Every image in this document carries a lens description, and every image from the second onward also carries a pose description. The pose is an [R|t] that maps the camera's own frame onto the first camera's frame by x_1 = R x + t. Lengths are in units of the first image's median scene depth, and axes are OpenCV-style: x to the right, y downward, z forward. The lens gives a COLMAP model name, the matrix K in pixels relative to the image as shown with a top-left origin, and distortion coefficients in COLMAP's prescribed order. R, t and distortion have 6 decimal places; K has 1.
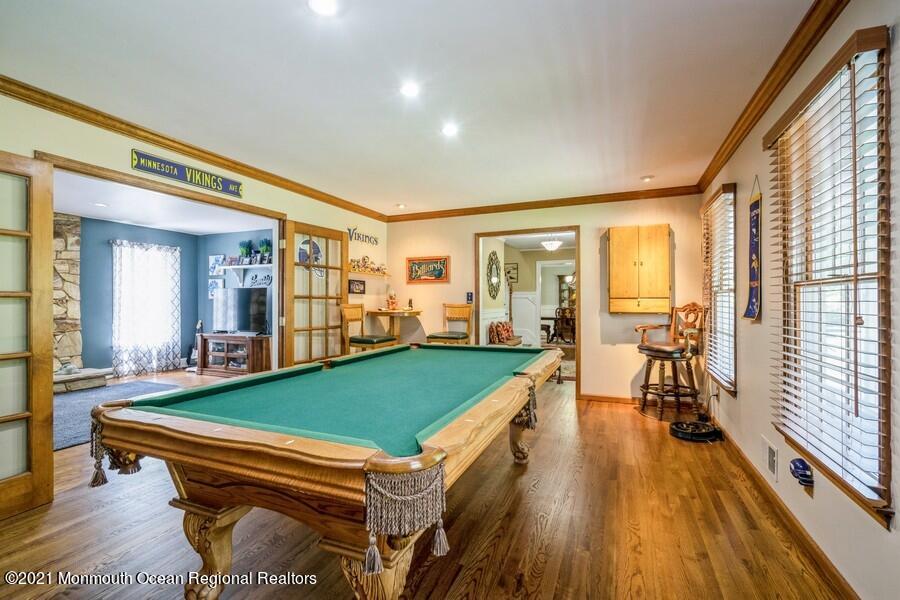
lens RADIAL K [[409.0, 0, 450.7], [0, 409.0, 298.0], [0, 0, 1]] dist [-0.001536, -0.000142]
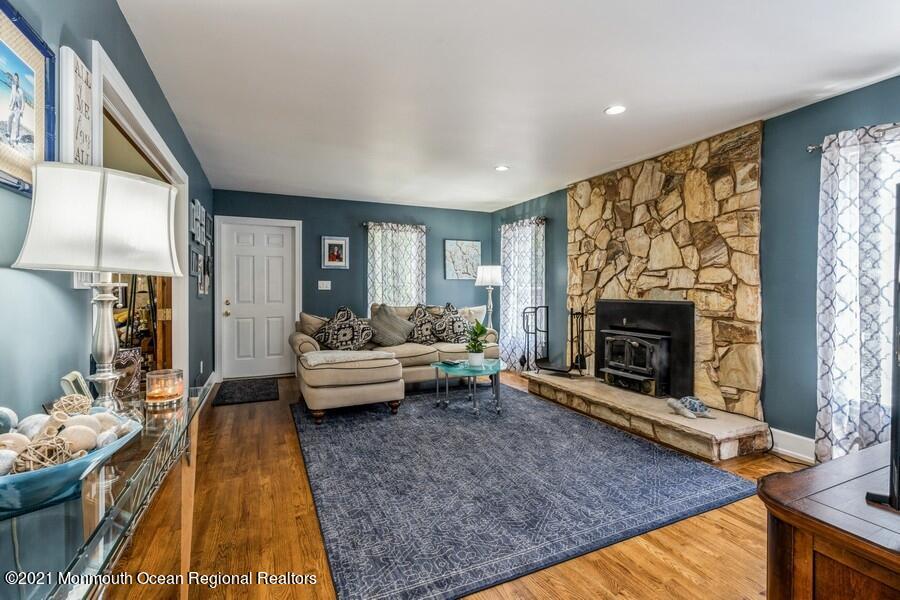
lens RADIAL K [[409.0, 0, 451.3], [0, 409.0, 292.2], [0, 0, 1]] dist [-0.001536, -0.000142]
pose [[-0.678762, 0.000118, -0.734358, -0.271773], [0.000162, 1.000000, 0.000011, 0.014195], [0.734358, -0.000111, -0.678762, 1.074509]]
